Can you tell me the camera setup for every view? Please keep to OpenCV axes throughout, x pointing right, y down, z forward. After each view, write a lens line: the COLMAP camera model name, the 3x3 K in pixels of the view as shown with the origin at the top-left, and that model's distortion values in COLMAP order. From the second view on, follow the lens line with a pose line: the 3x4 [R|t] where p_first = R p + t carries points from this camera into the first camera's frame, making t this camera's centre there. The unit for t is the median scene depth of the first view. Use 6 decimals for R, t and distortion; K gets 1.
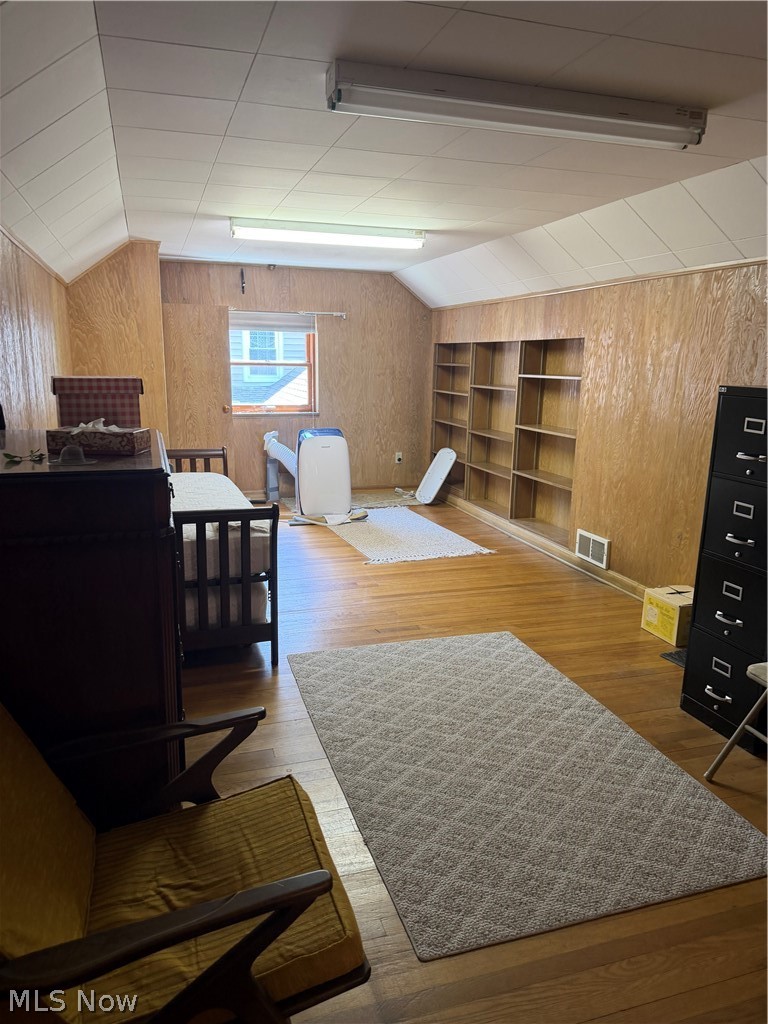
lens RADIAL K [[717.5, 0, 385.3], [0, 717.5, 519.2], [0, 0, 1]] dist [0.051740, -0.032664]
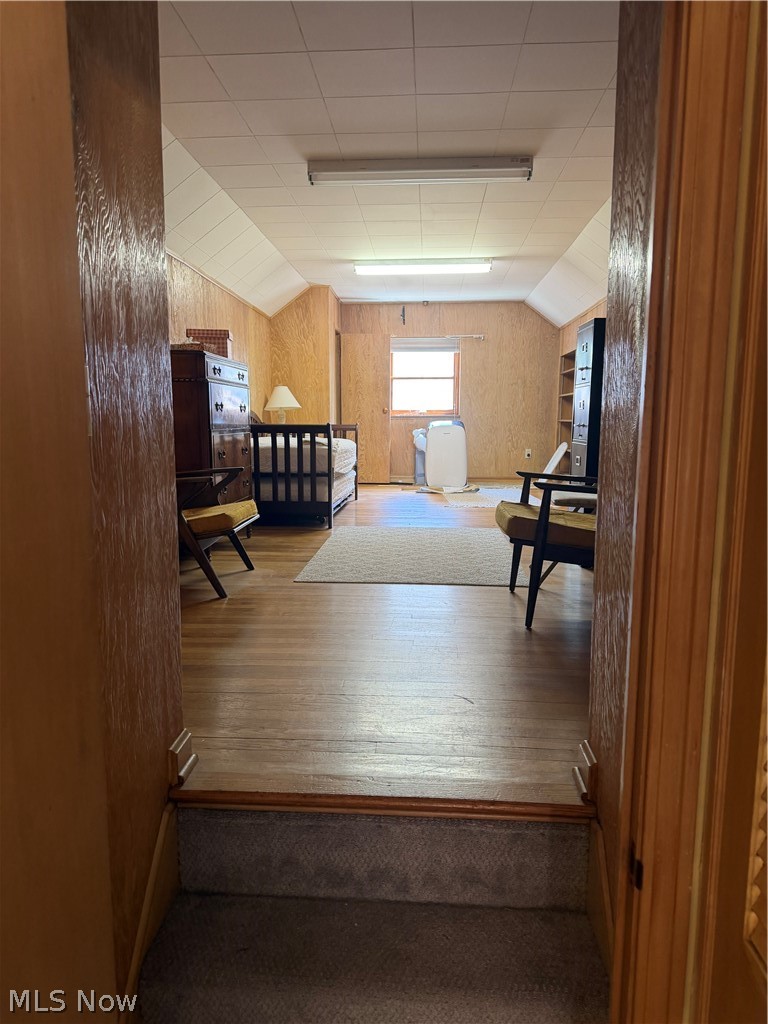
lens RADIAL K [[717.5, 0, 381.1], [0, 717.5, 511.2], [0, 0, 1]] dist [0.051740, -0.032664]
pose [[0.930044, 0.034848, -0.365792, 0.318069], [-0.070001, 0.994065, -0.083278, 0.172043], [0.360719, 0.103058, 0.926963, -0.243532]]
